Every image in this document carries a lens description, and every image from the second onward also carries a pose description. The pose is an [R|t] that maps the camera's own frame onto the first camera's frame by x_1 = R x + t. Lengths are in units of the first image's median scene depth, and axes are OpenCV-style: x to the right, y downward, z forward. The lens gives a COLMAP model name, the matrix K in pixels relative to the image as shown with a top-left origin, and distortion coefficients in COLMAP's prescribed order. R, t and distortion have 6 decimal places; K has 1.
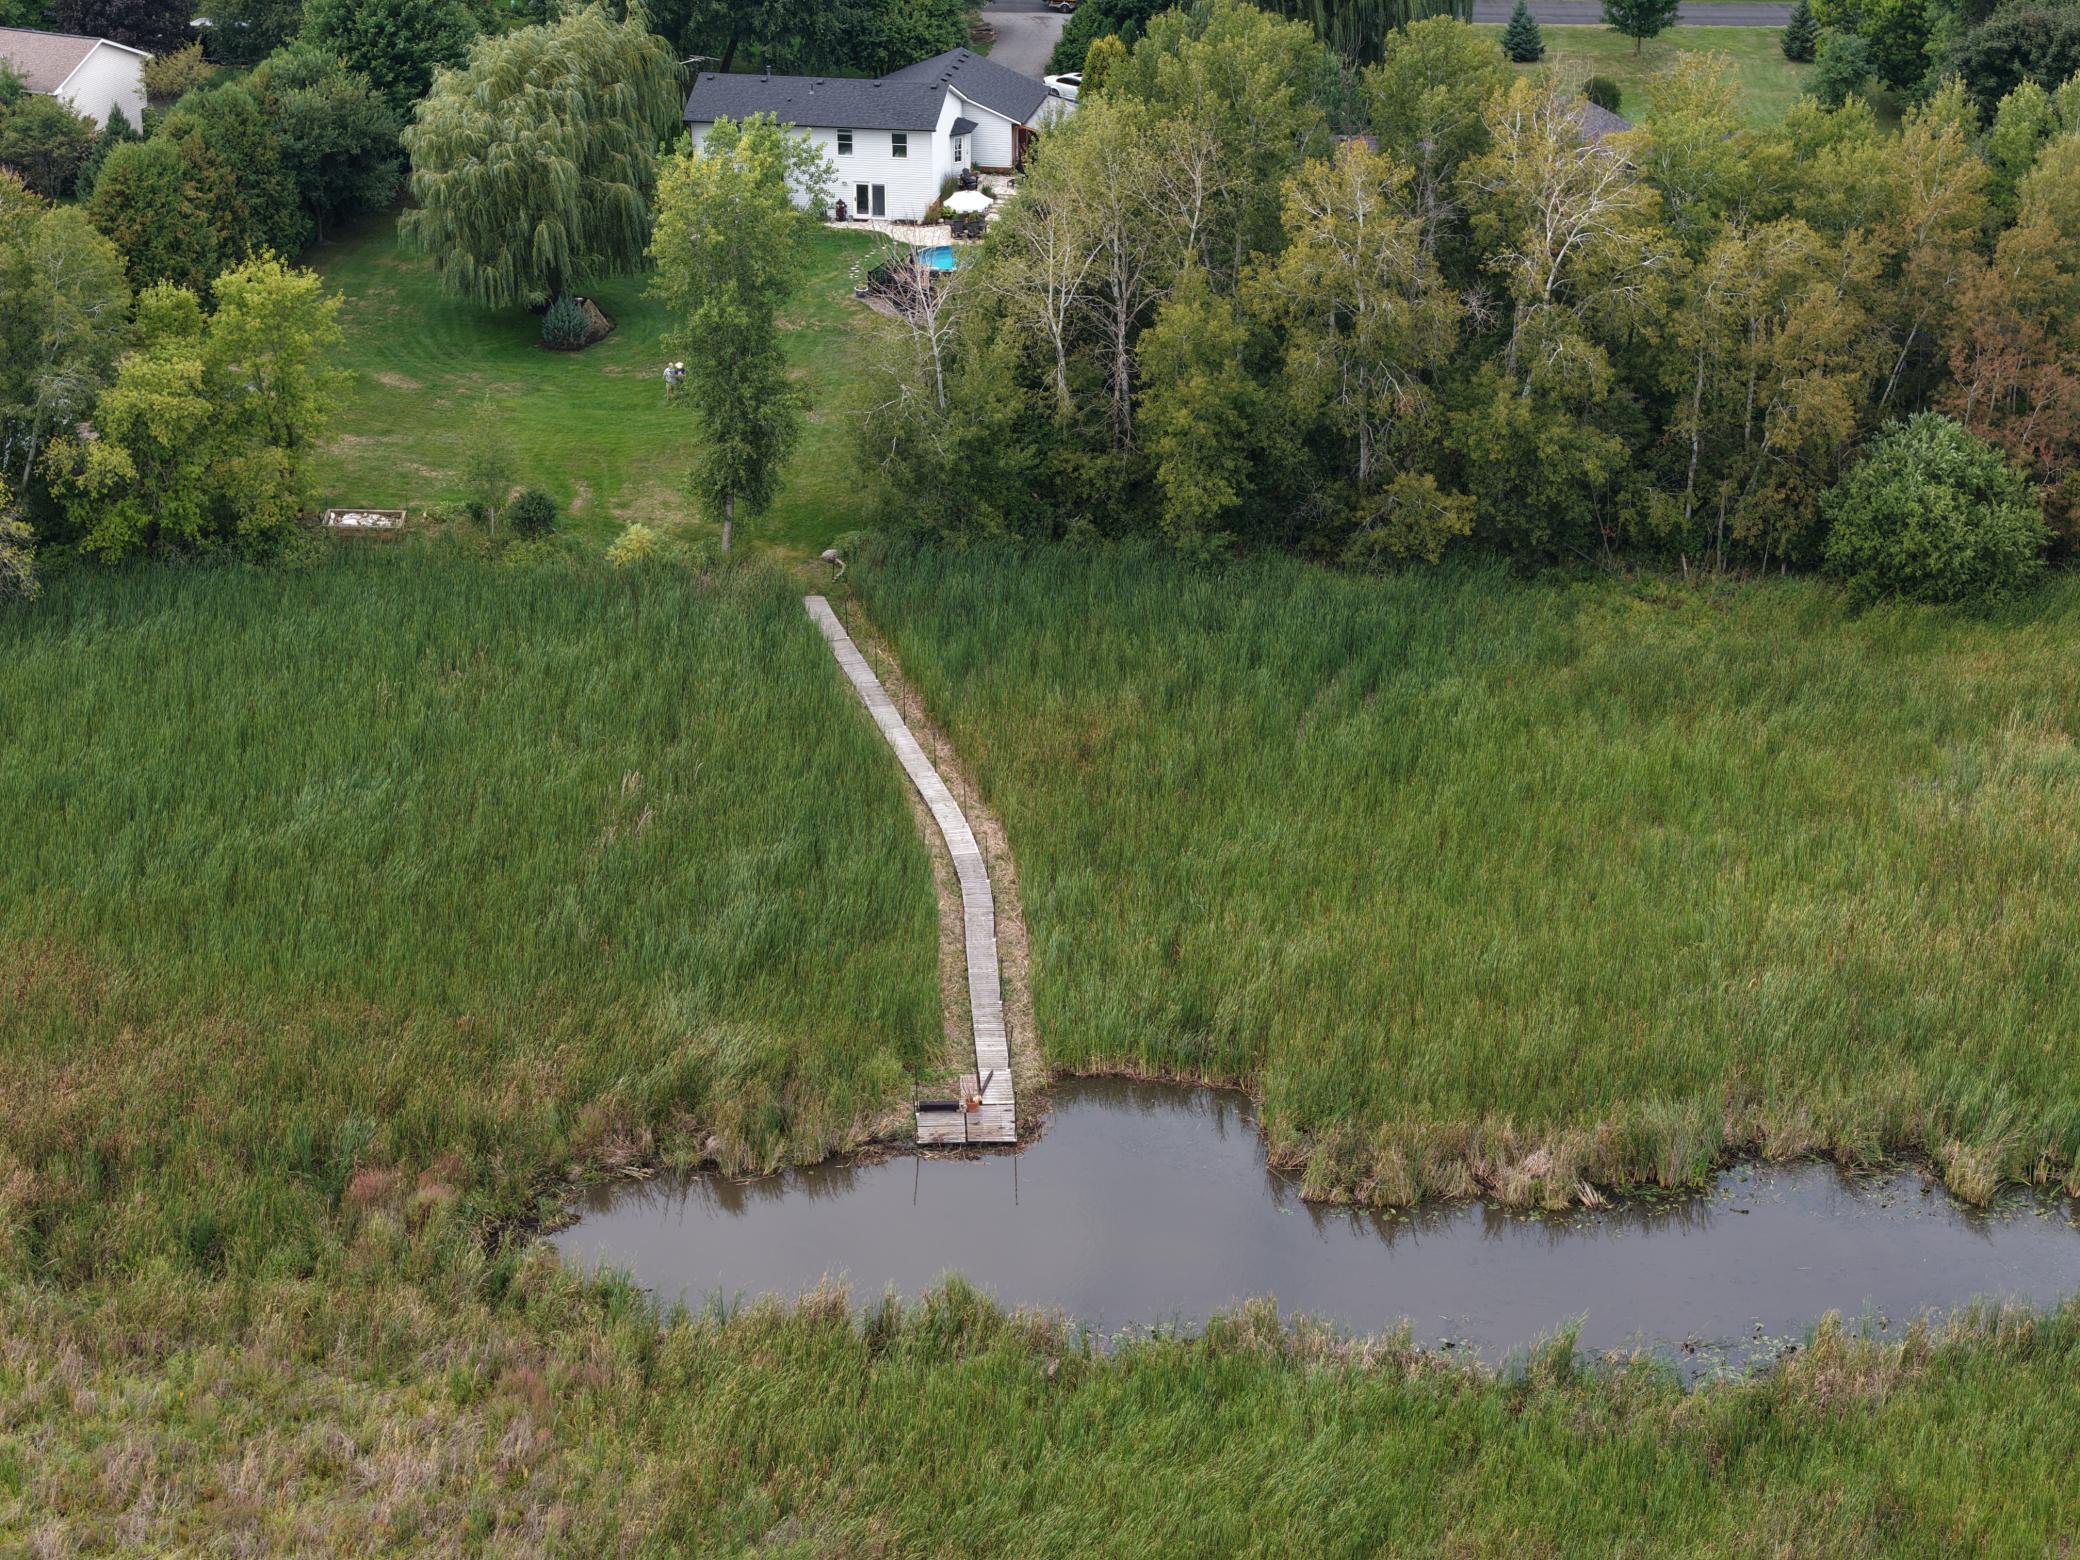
lens RADIAL K [[4202.2, 0, 1044.5], [0, 4202.2, 782.6], [0, 0, 1]] dist [-0.074157, 0.000000]
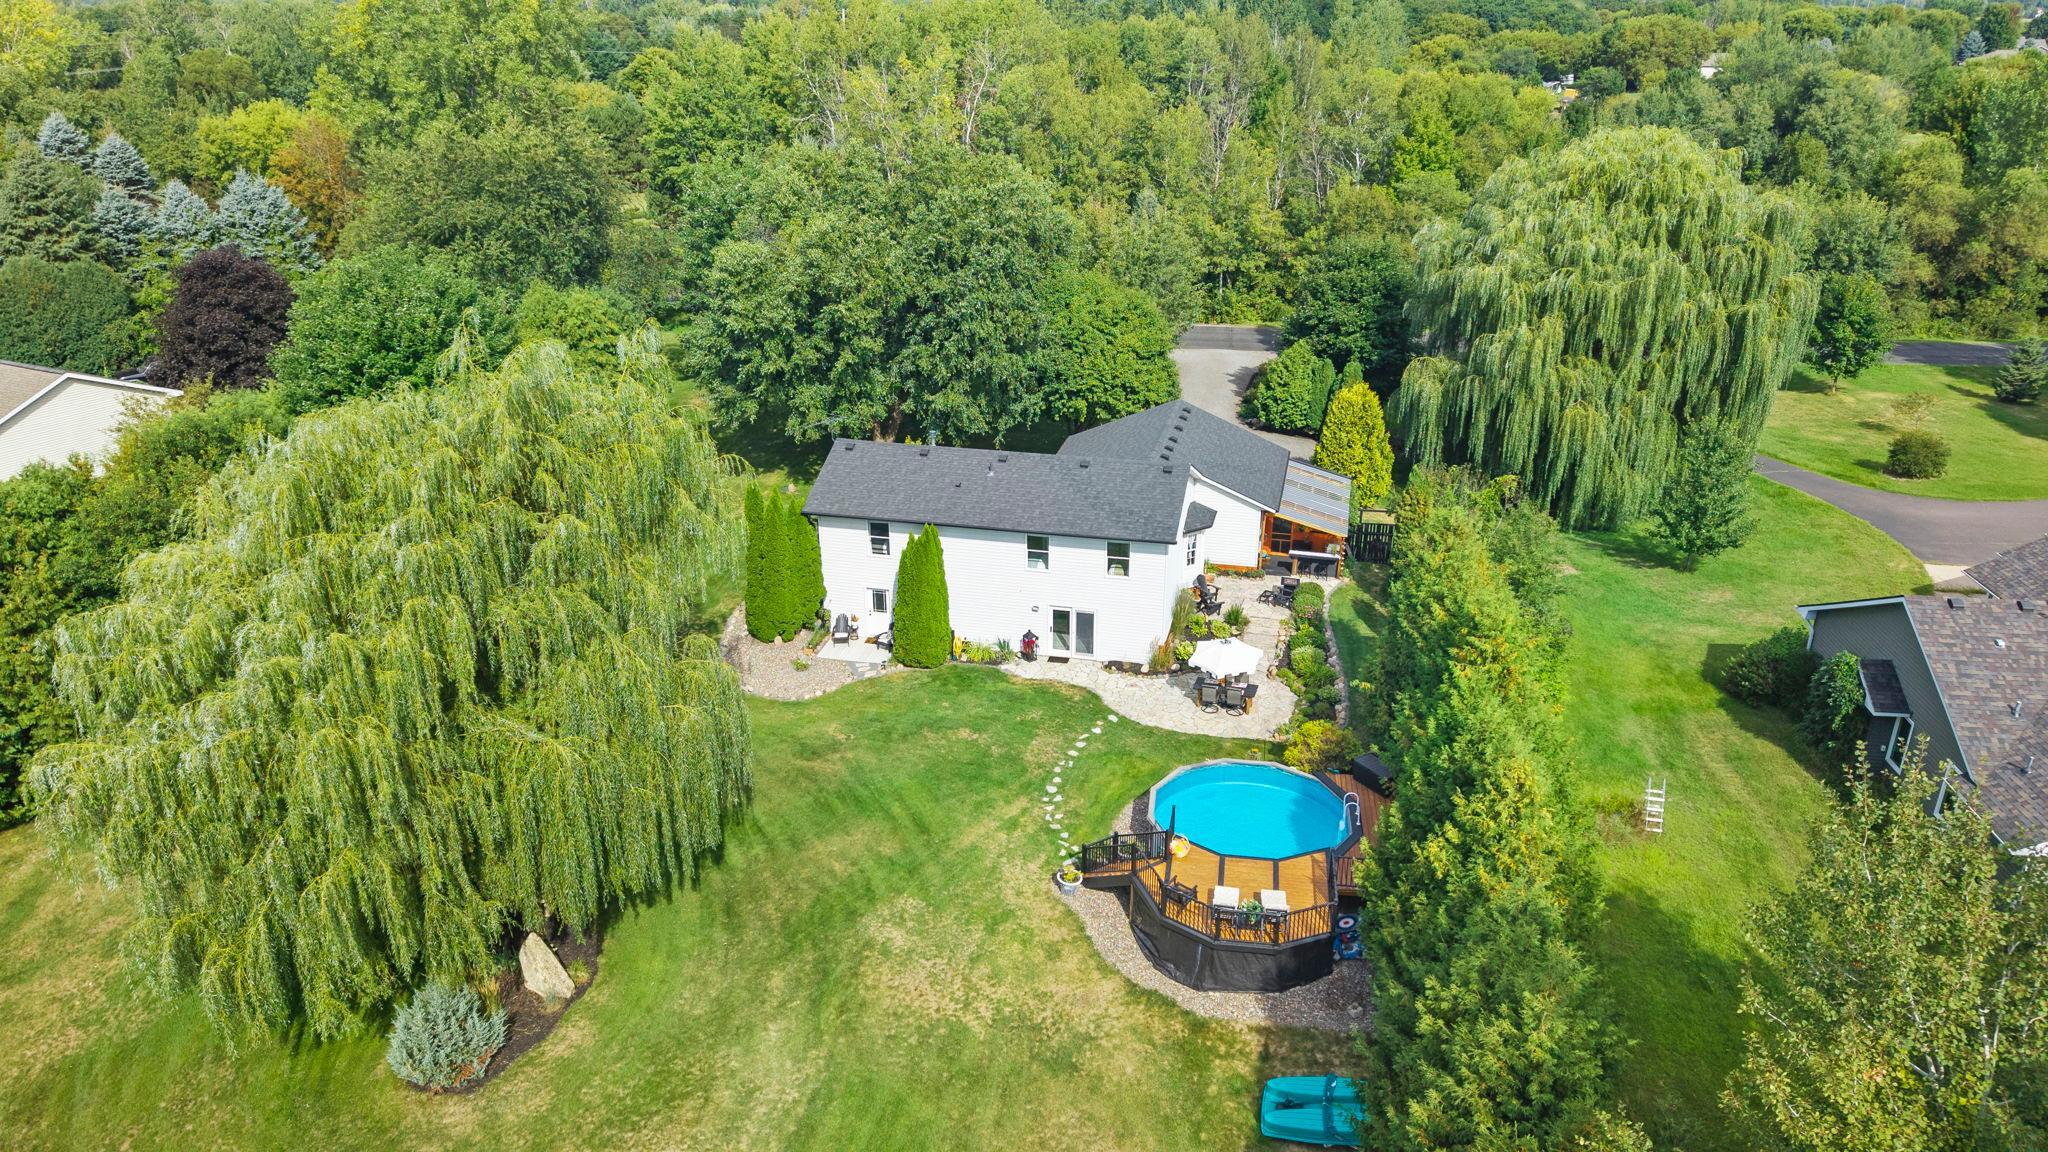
lens RADIAL K [[1395.9, 0, 1024.9], [0, 1395.9, 597.3], [0, 0, 1]] dist [0.060578, -0.061967]
pose [[0.999137, 0.017829, -0.037528, -0.053042], [-0.017757, 0.999840, 0.002236, -0.188128], [0.037562, -0.001567, 0.999293, 0.999902]]
